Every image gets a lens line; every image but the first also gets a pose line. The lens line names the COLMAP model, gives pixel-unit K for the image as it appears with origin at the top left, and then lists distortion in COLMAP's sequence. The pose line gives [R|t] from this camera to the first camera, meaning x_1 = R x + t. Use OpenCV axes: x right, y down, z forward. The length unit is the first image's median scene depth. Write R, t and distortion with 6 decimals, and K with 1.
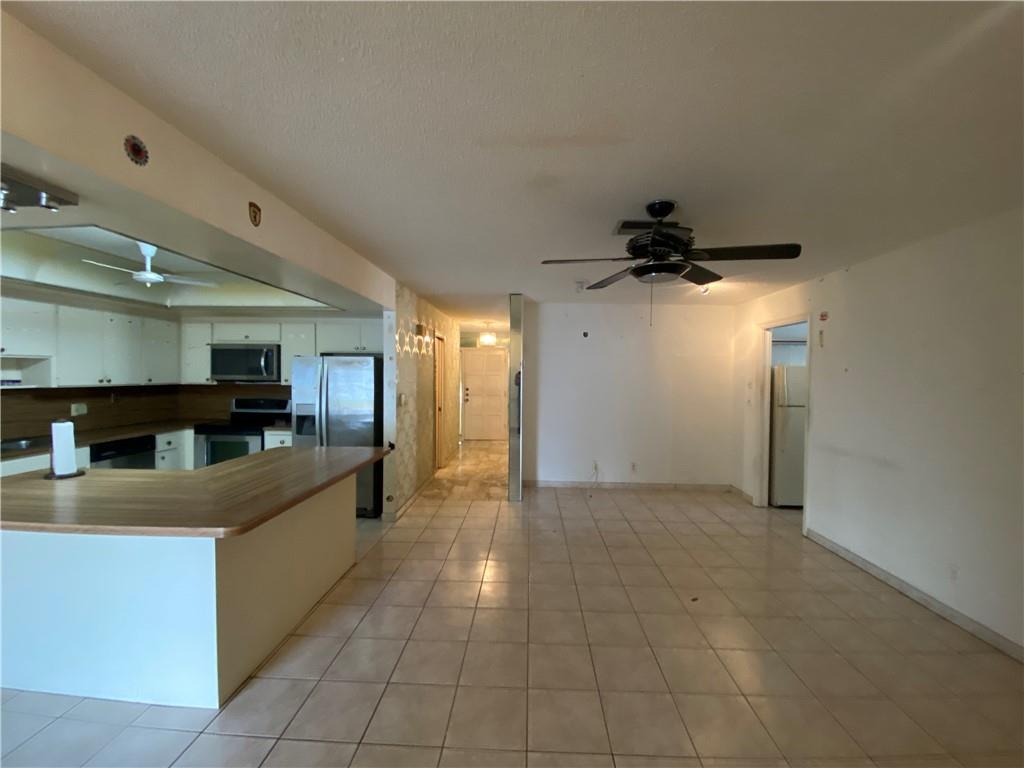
lens RADIAL K [[422.2, 0, 512.0], [0, 422.2, 384.0], [0, 0, 1]] dist [-0.017506, -0.000212]
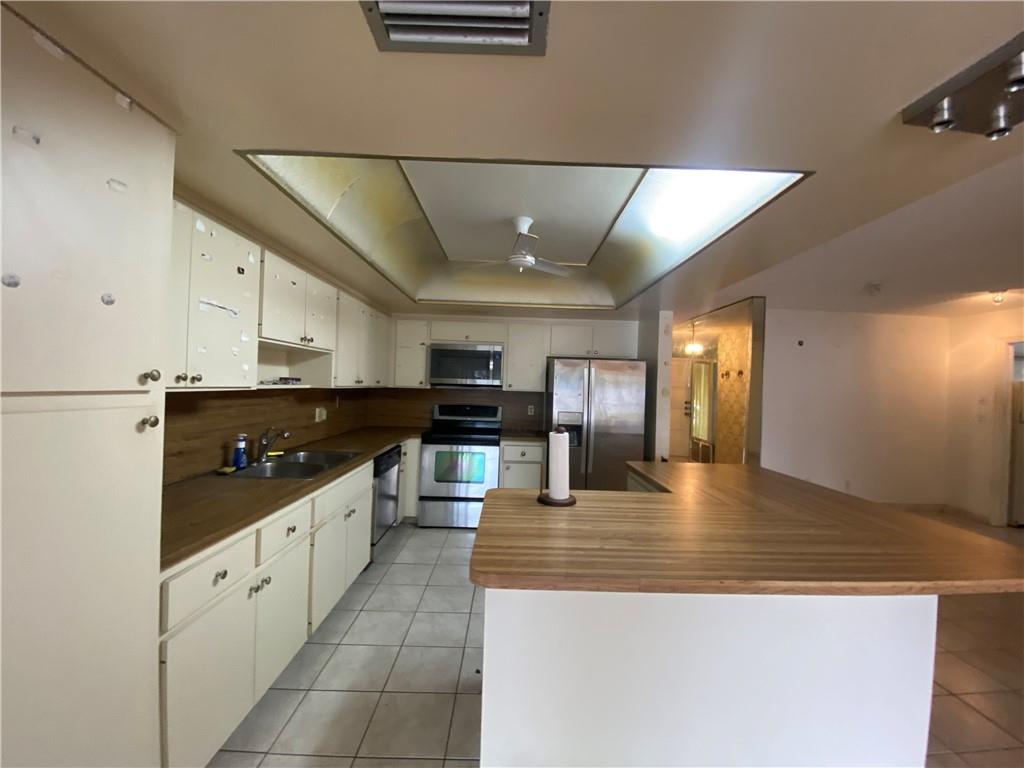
lens RADIAL K [[405.5, 0, 512.0], [0, 405.5, 384.0], [0, 0, 1]] dist [-0.003074, -0.000391]
pose [[0.998713, 0.021283, 0.046041, -0.590494], [-0.020229, 0.999525, -0.023246, 0.008546], [-0.046514, 0.022285, 0.998669, 0.118668]]
